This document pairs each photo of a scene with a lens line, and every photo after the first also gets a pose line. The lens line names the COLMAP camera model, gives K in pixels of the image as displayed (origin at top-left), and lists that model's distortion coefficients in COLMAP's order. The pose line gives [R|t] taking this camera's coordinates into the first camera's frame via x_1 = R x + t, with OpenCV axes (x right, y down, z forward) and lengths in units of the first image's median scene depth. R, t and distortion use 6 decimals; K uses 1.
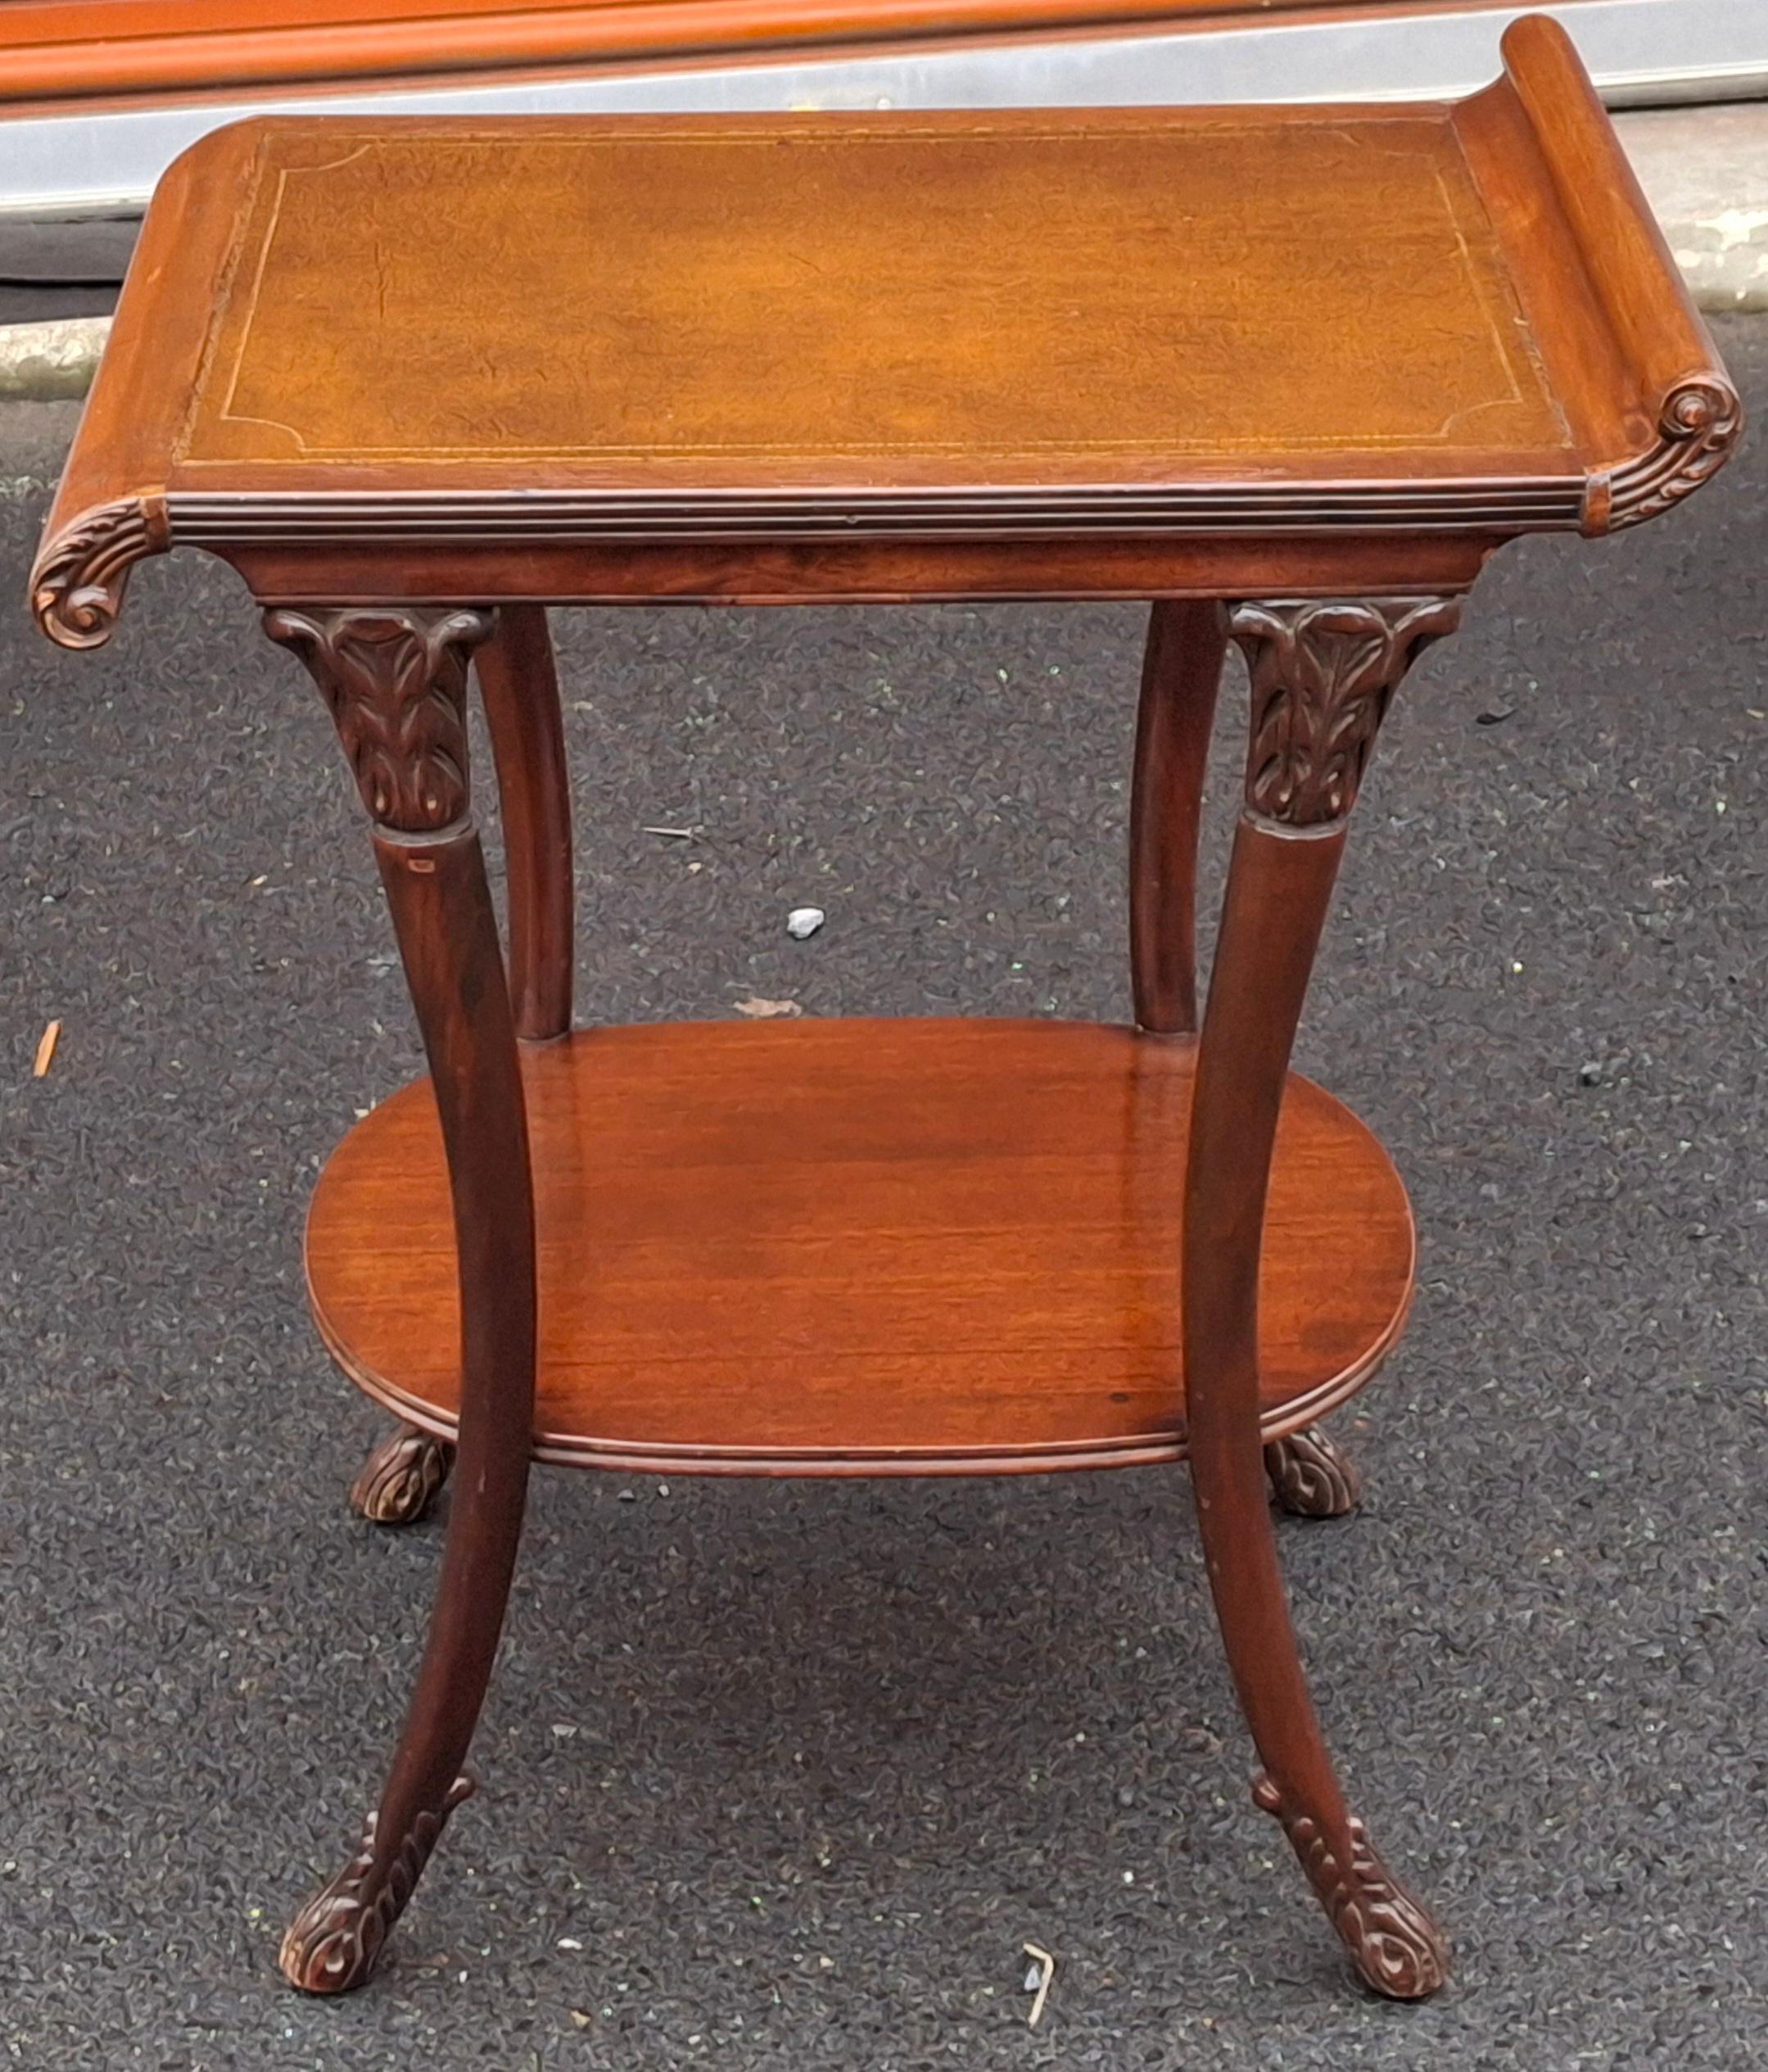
lens RADIAL K [[5059.6, 0, 823.1], [0, 5059.6, 1015.9], [0, 0, 1]] dist [0.224239, 0.000000]
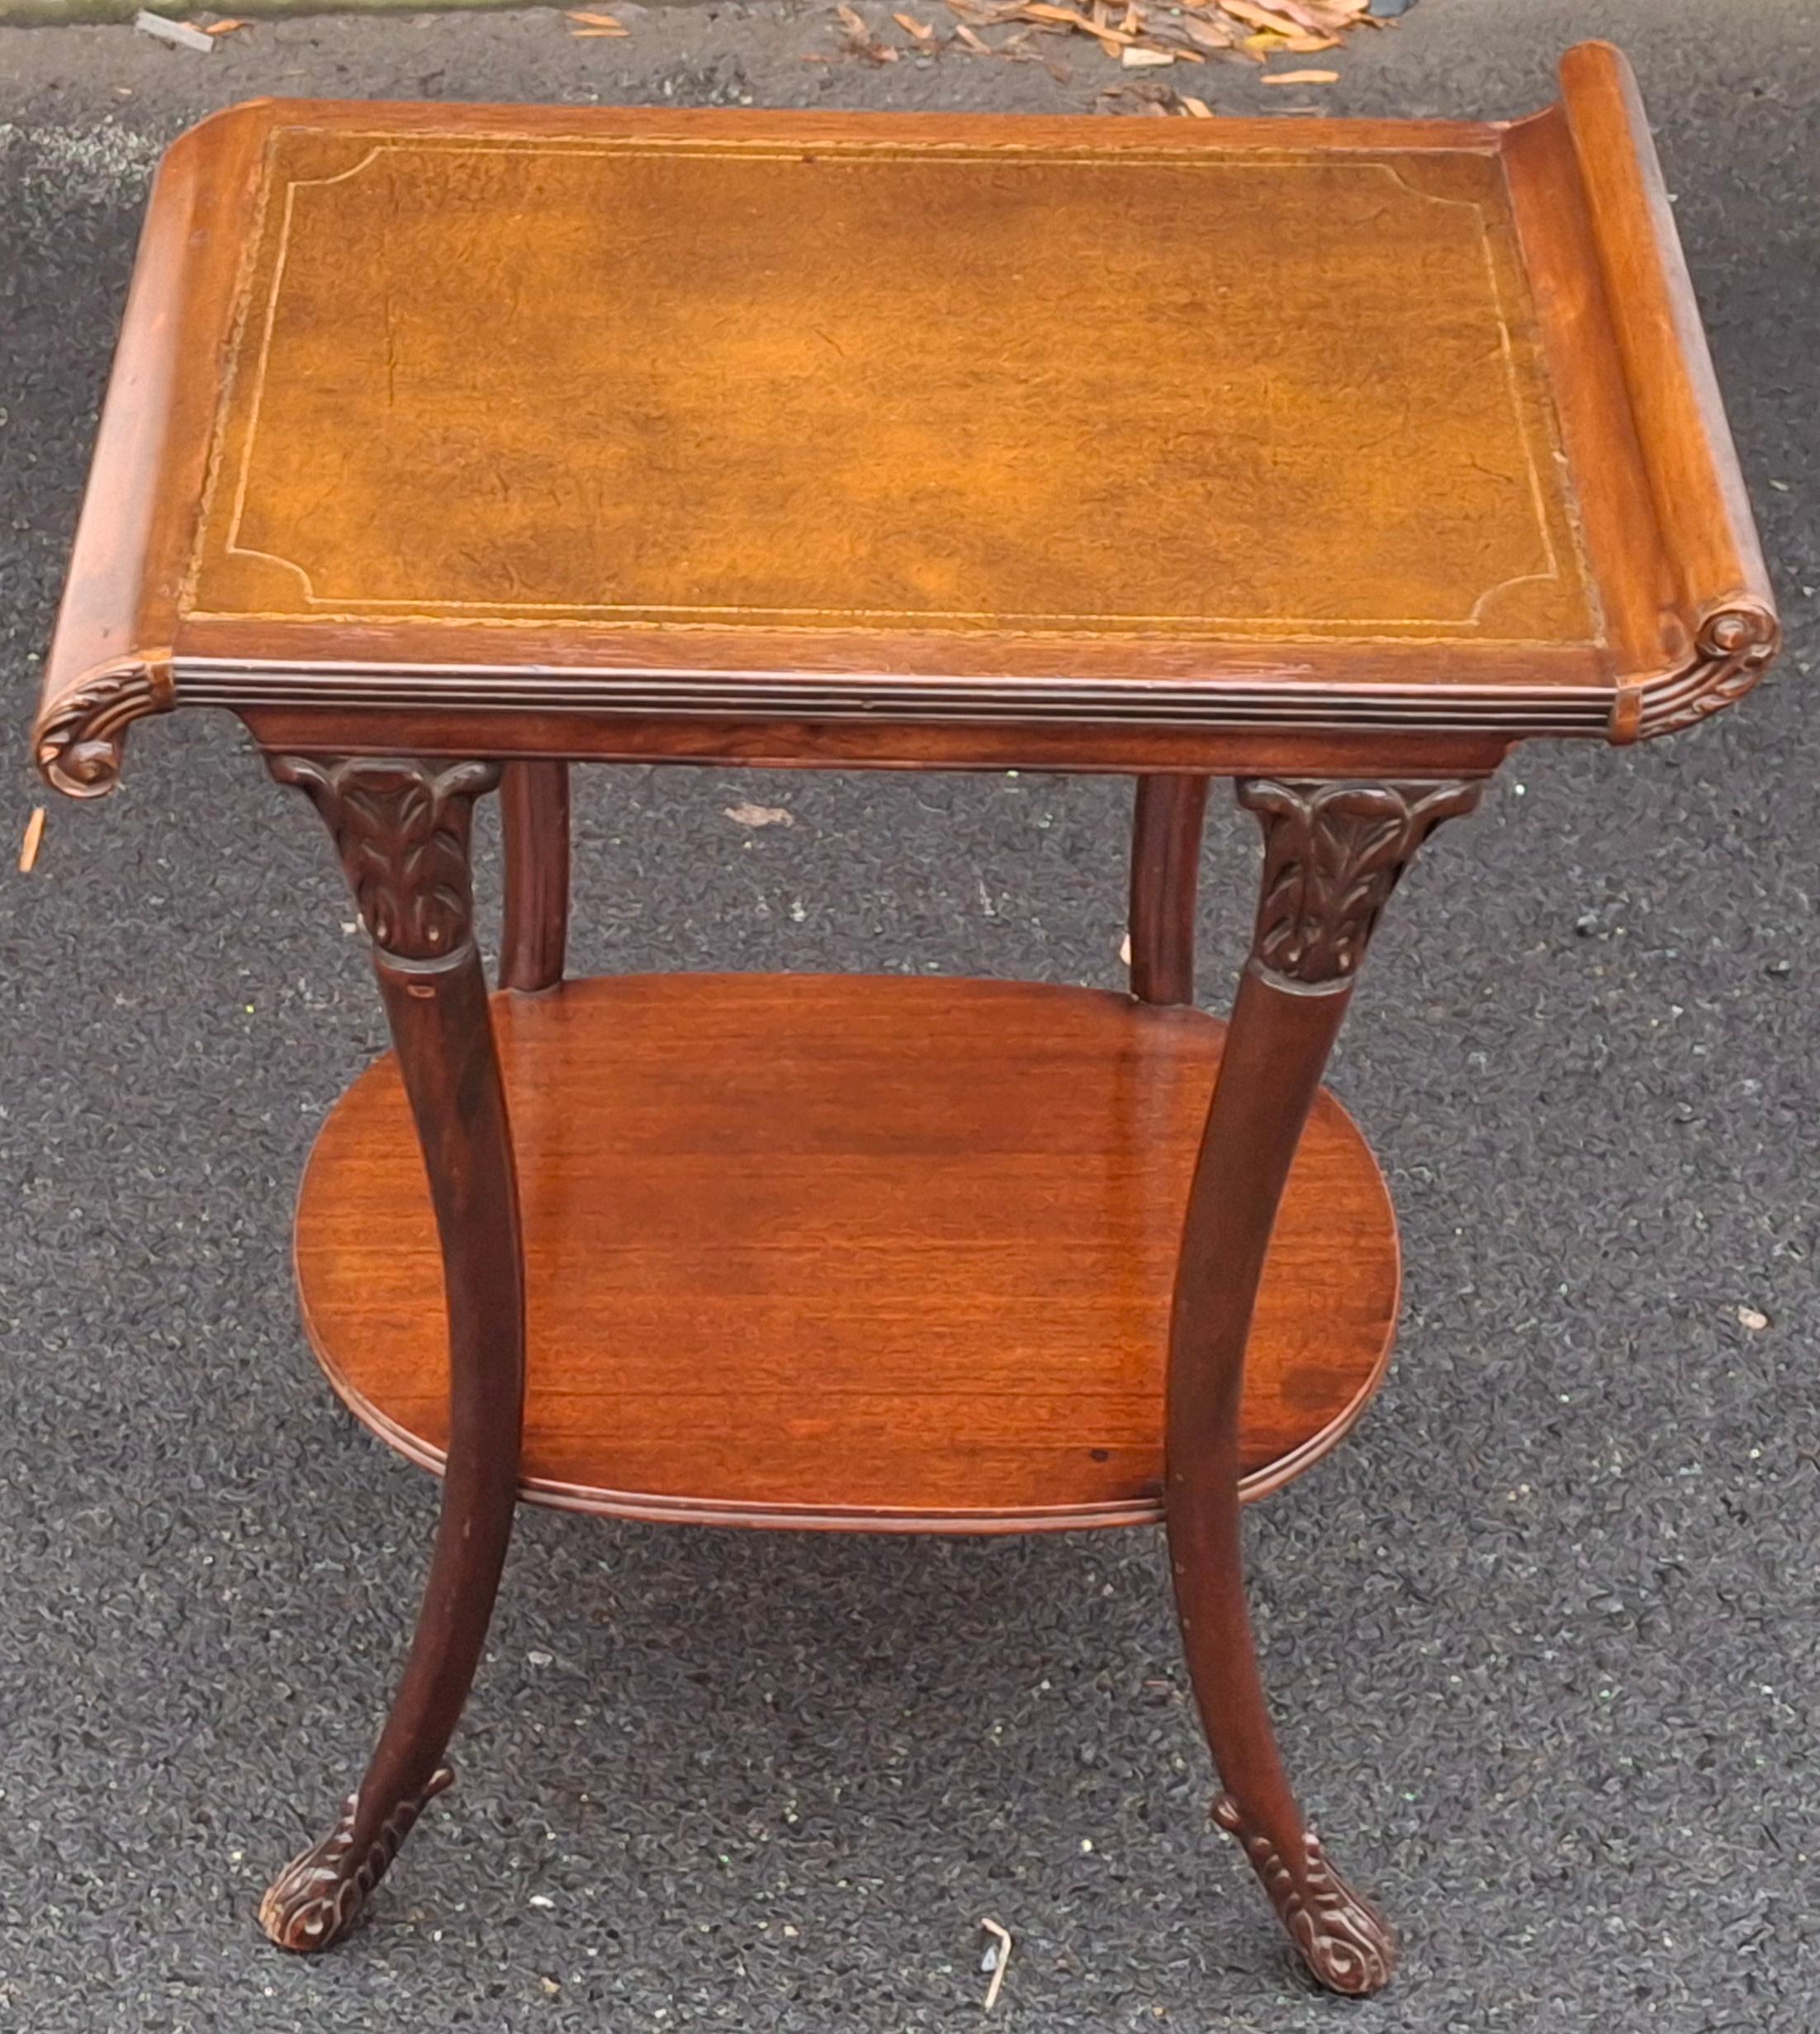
lens RADIAL K [[5099.0, 0, 762.5], [0, 5099.0, 1109.6], [0, 0, 1]] dist [0.227684, 0.000000]
pose [[0.999454, 0.032959, -0.002478, -0.007724], [-0.032035, 0.984431, 0.172828, -0.153597], [0.008136, -0.172654, 0.984949, 0.008068]]
